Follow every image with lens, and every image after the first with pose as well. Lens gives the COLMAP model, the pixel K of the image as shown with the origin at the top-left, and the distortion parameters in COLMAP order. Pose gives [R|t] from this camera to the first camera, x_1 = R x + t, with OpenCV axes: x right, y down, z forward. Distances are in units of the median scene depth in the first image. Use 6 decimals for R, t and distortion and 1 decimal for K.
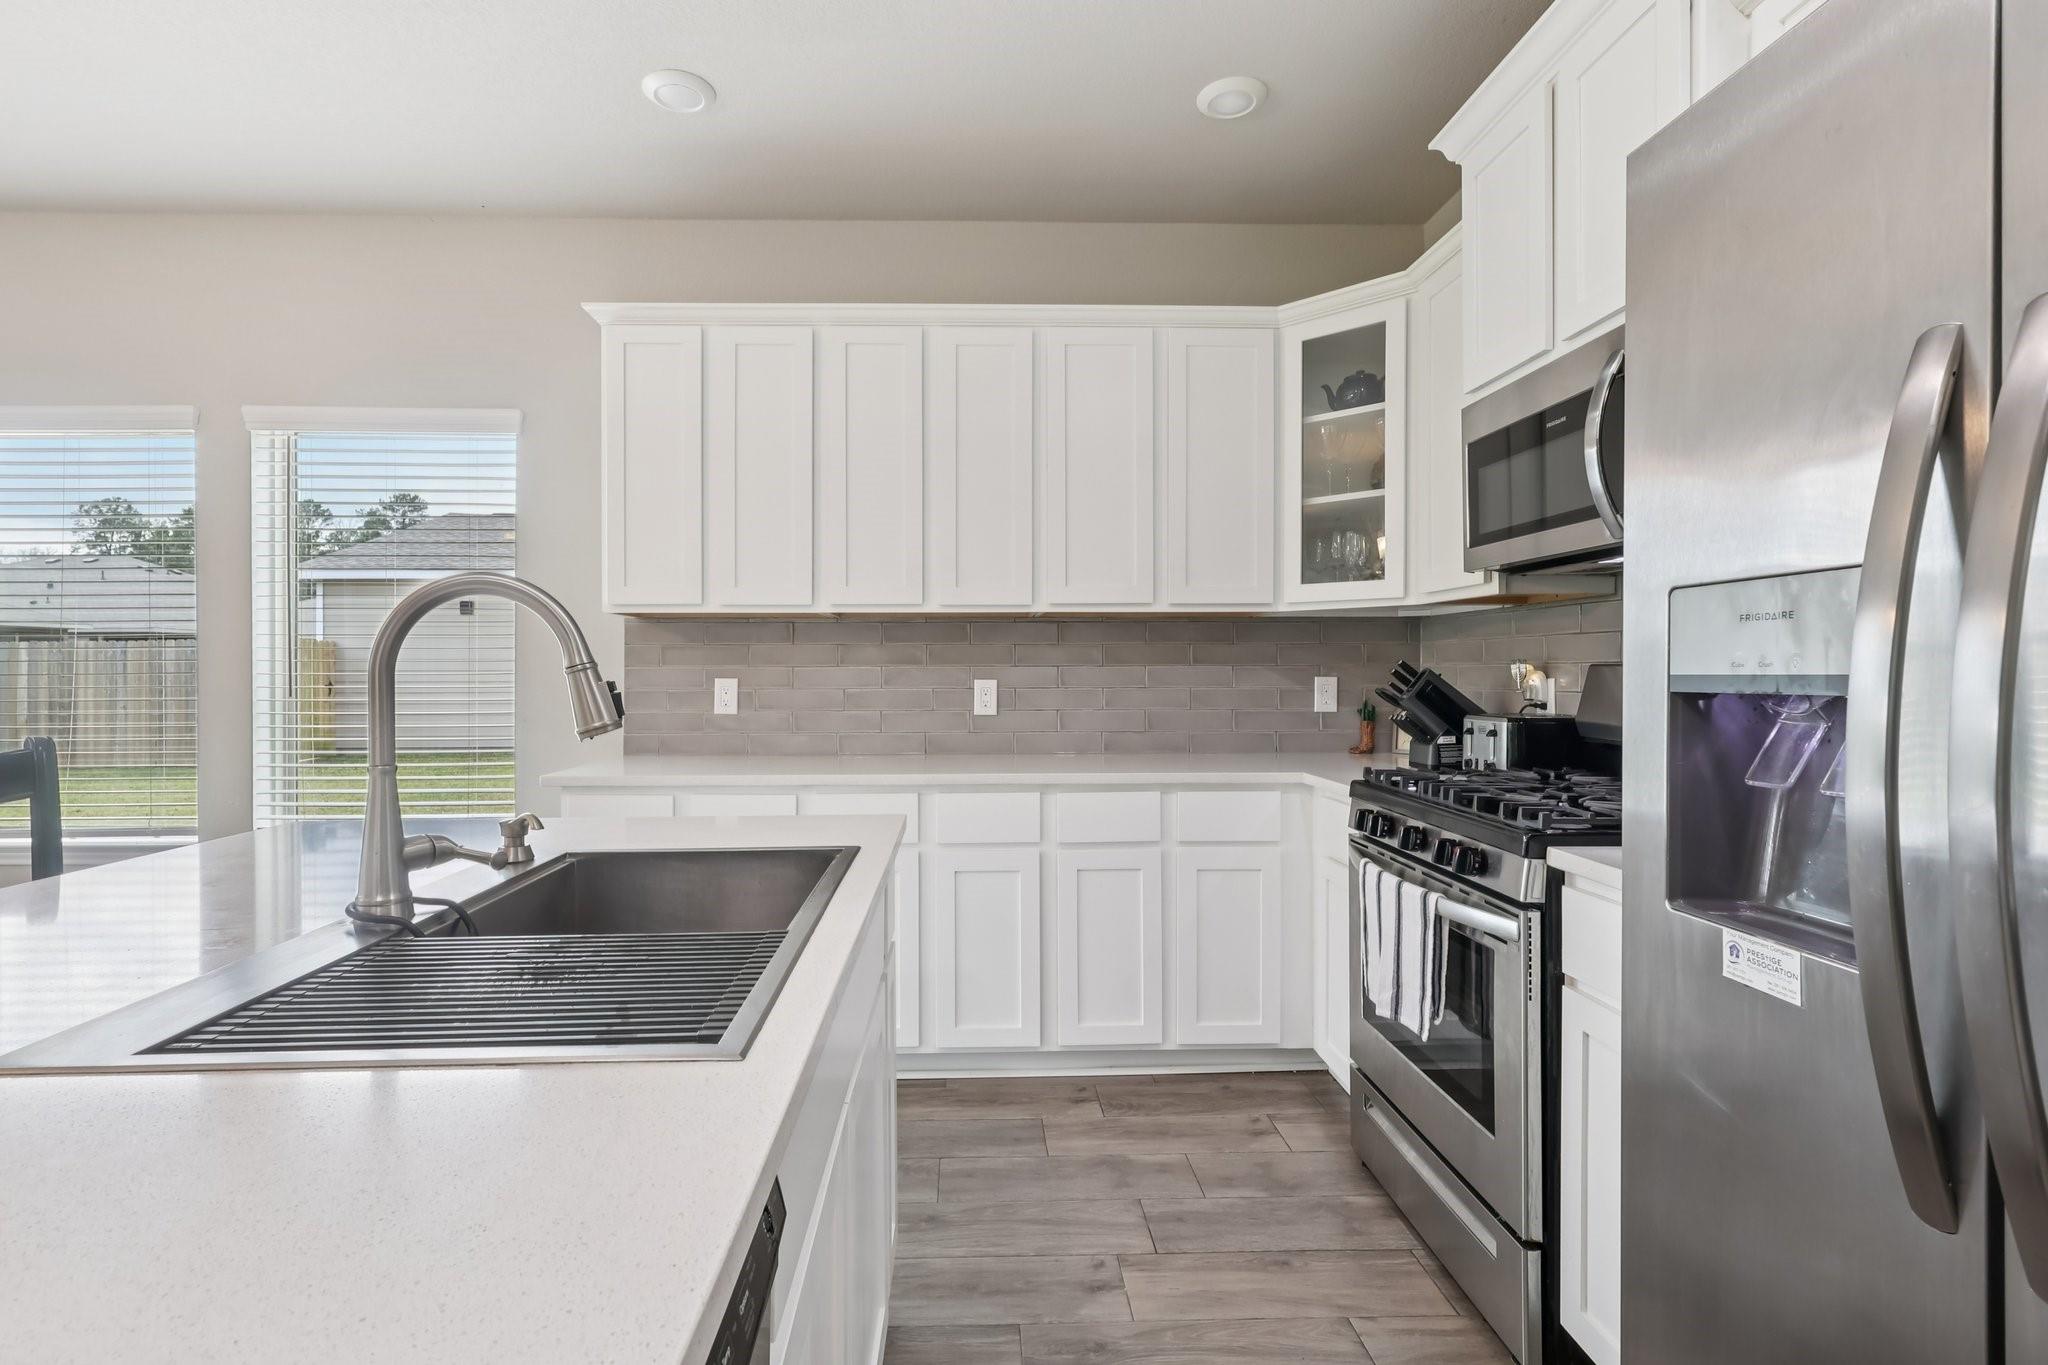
lens RADIAL K [[971.5, 0, 1011.8], [0, 971.5, 676.8], [0, 0, 1]] dist [-0.000292, -0.000050]
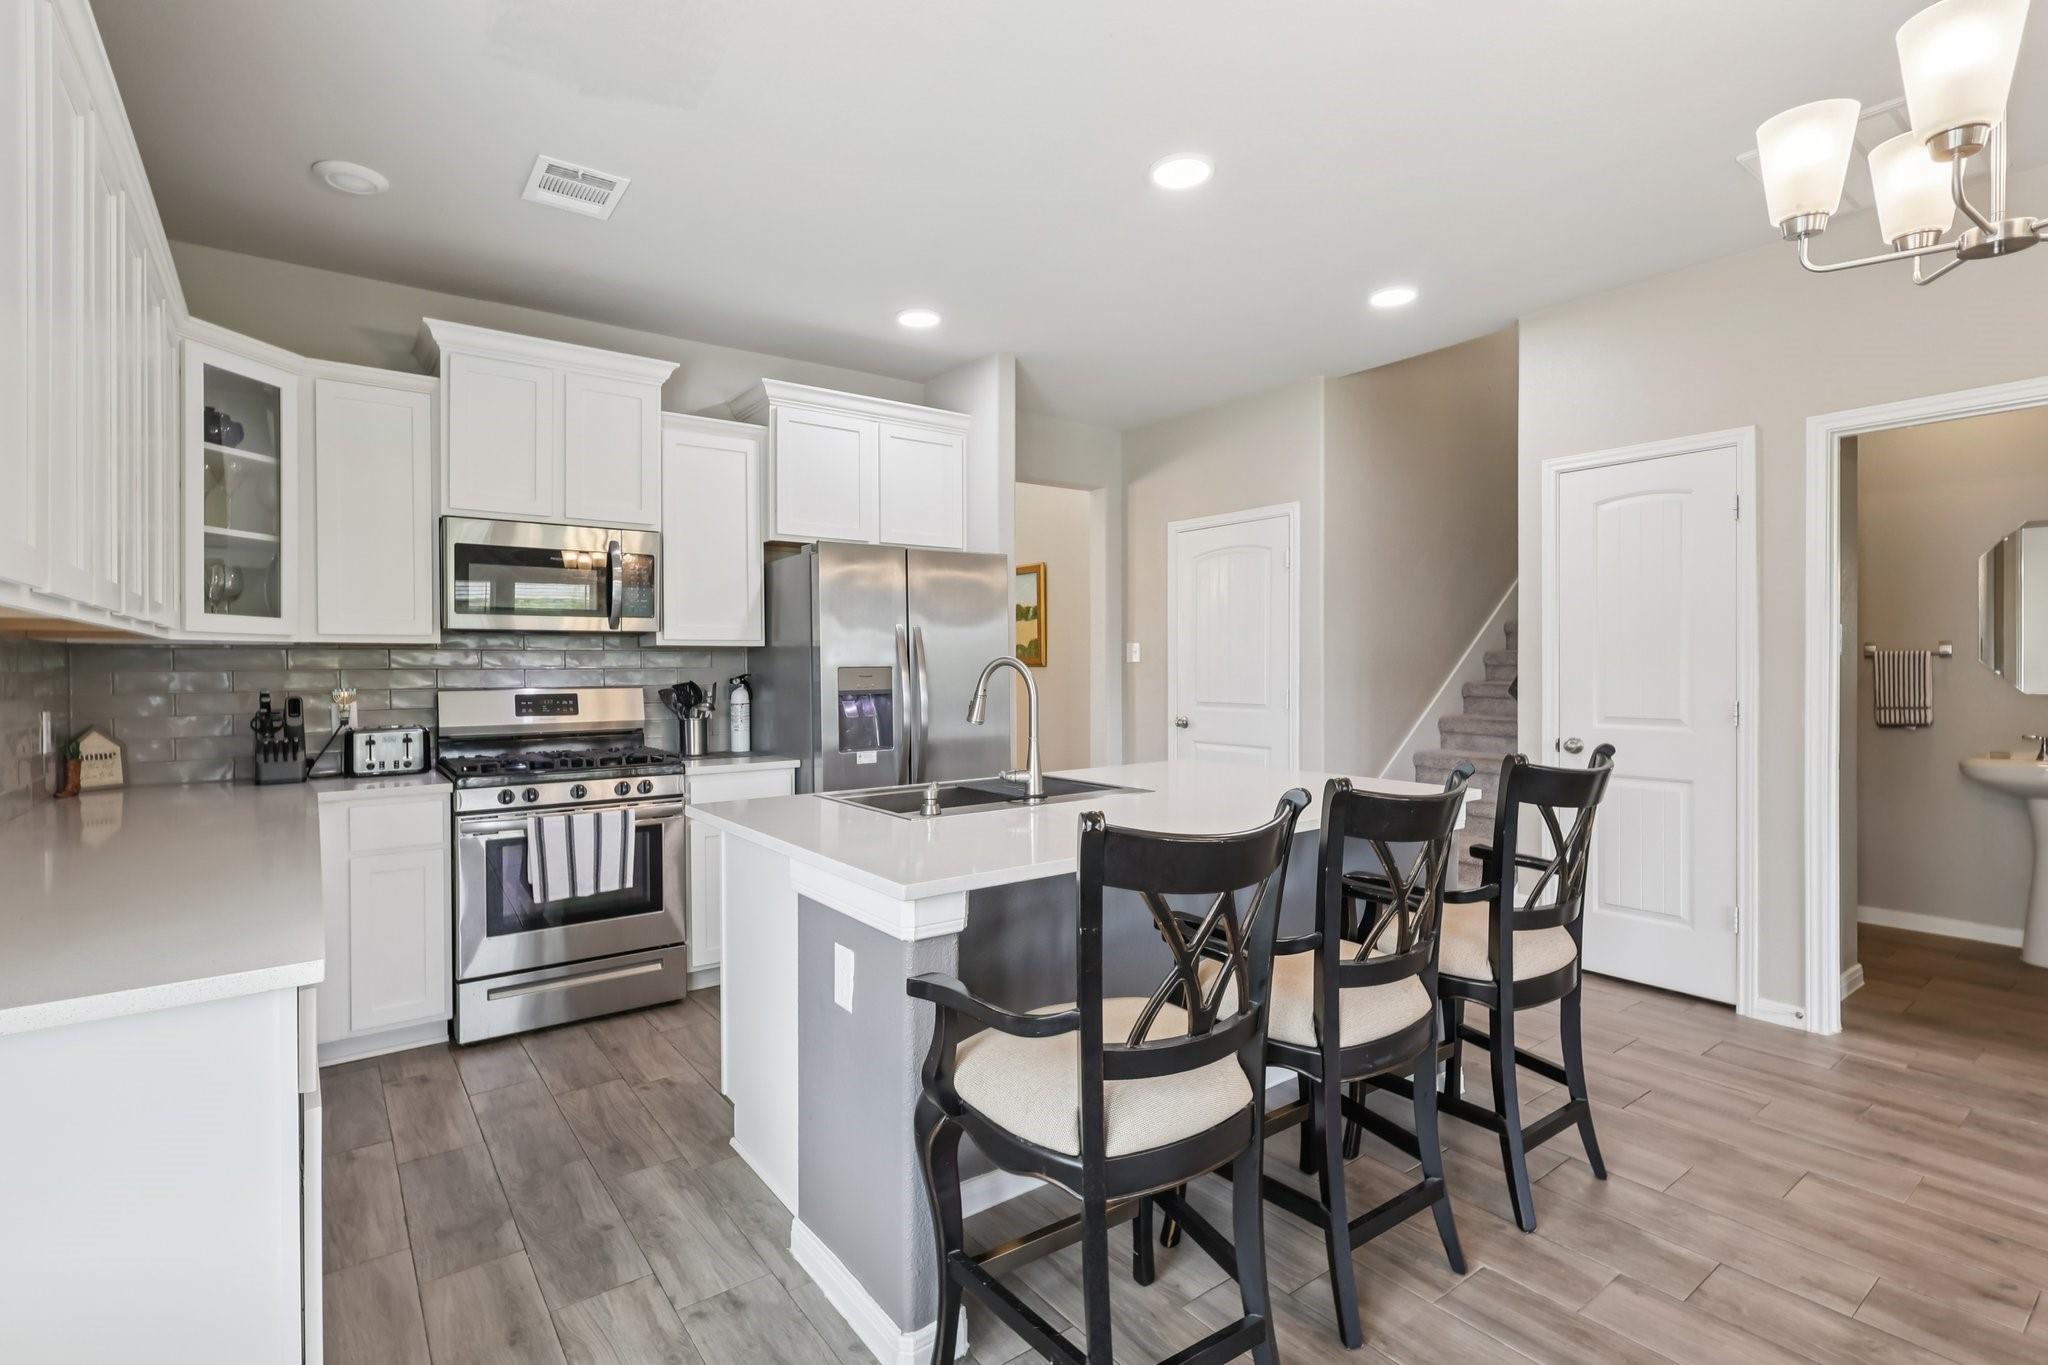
lens RADIAL K [[954.8, 0, 1028.4], [0, 954.8, 670.2], [0, 0, 1]] dist [-0.001939, -0.000451]
pose [[-0.571695, 0.004952, 0.820451, -1.014742], [0.017839, 0.999820, 0.006396, -0.031480], [-0.820272, 0.018293, -0.571681, 0.925020]]
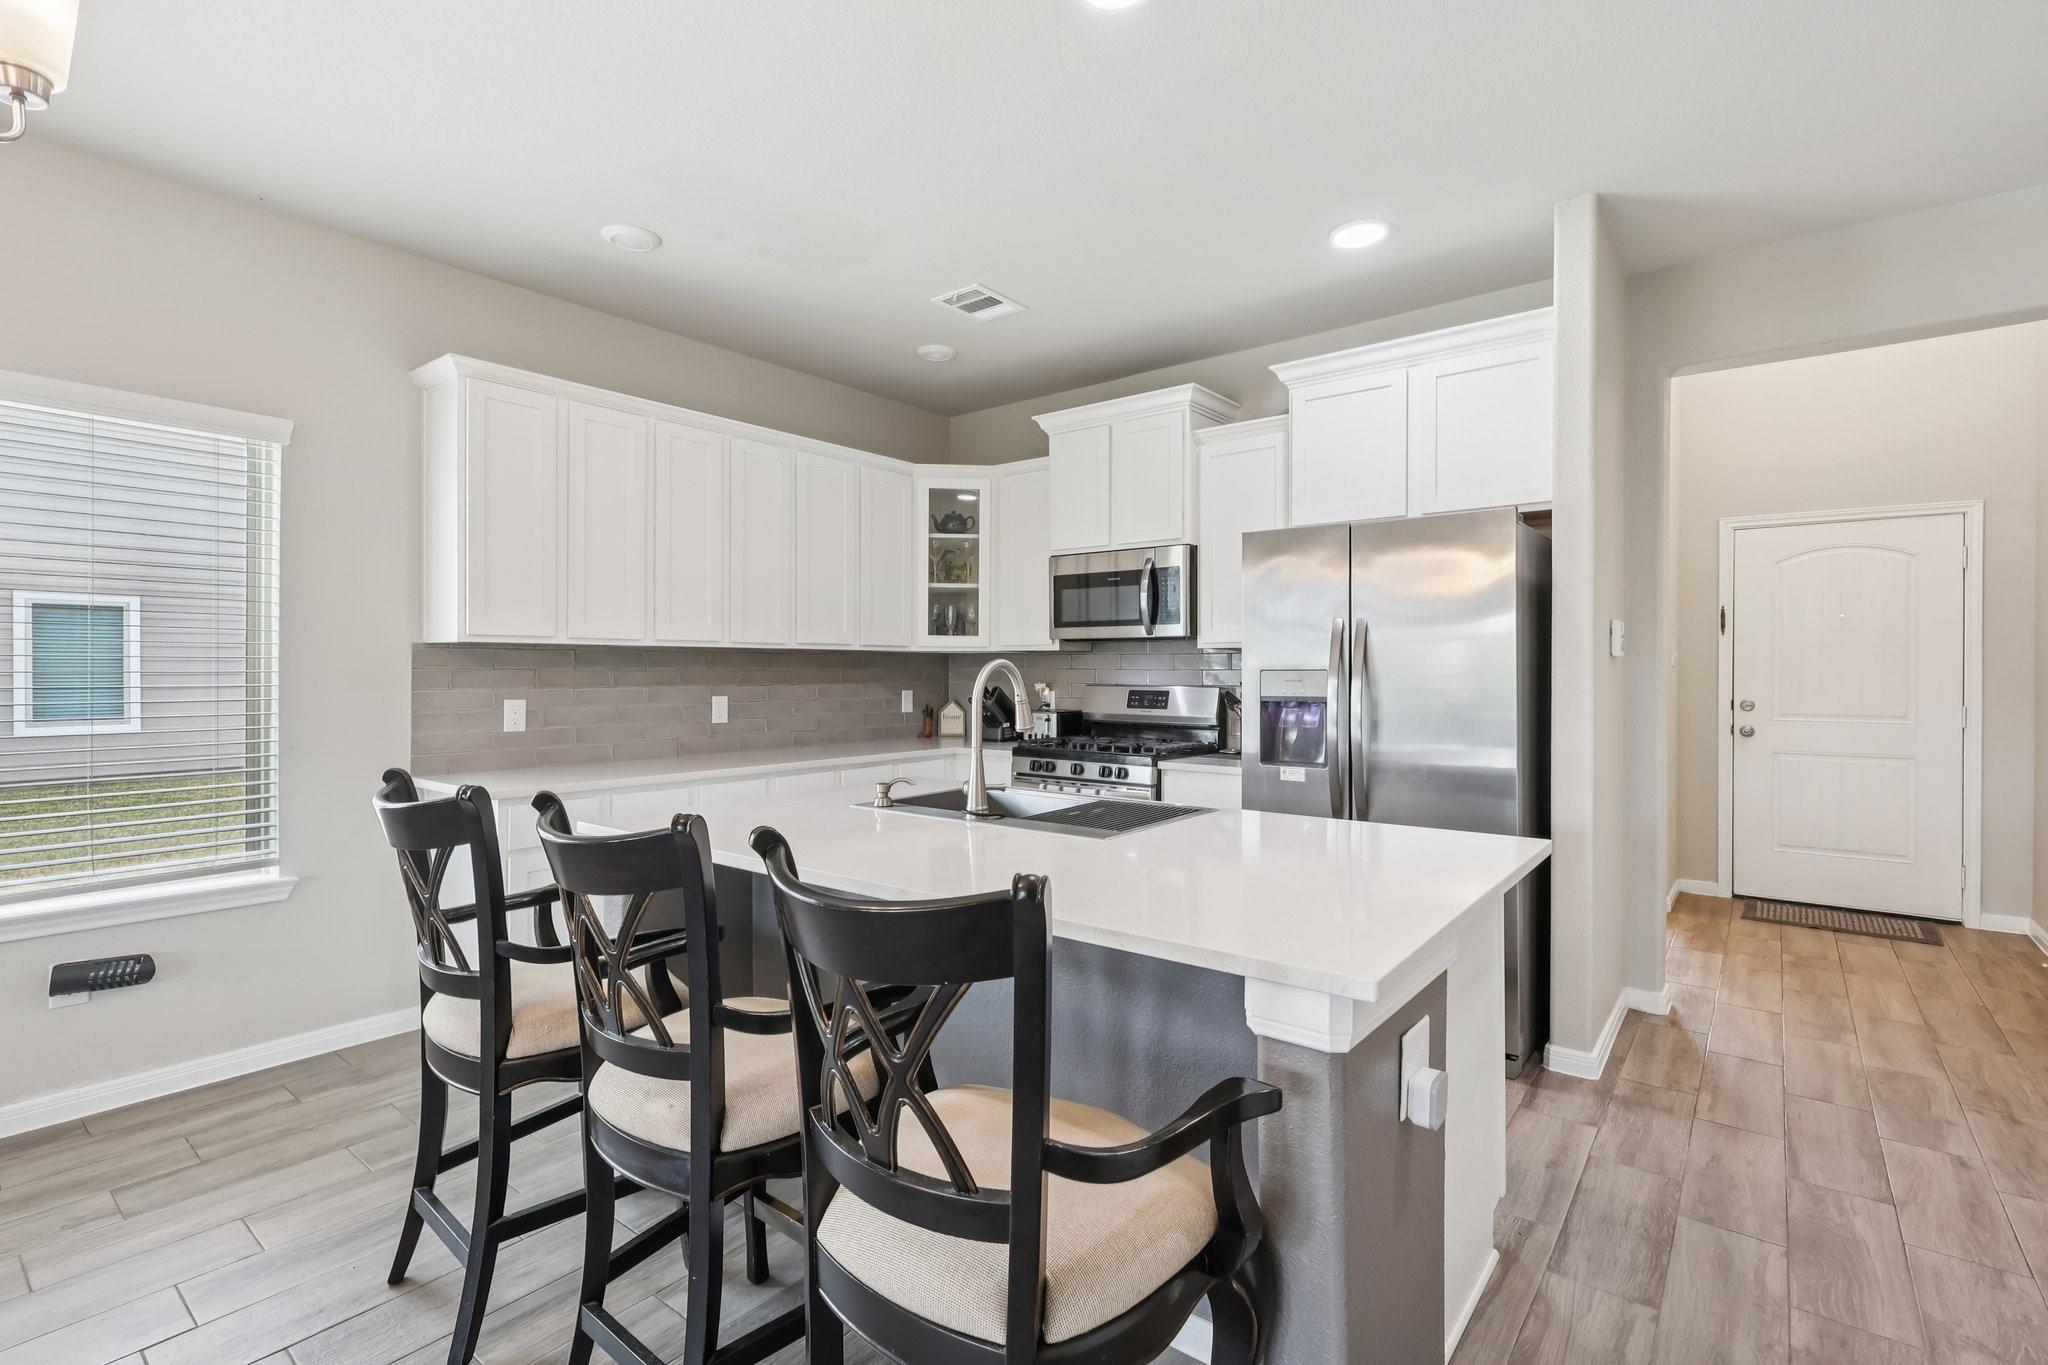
lens RADIAL K [[954.8, 0, 1028.4], [0, 954.8, 670.2], [0, 0, 1]] dist [-0.001939, -0.000451]
pose [[0.647756, 0.002415, 0.761844, -0.879030], [0.005144, 0.999958, -0.007543, -0.024071], [-0.761831, 0.008805, 0.647716, -0.192190]]
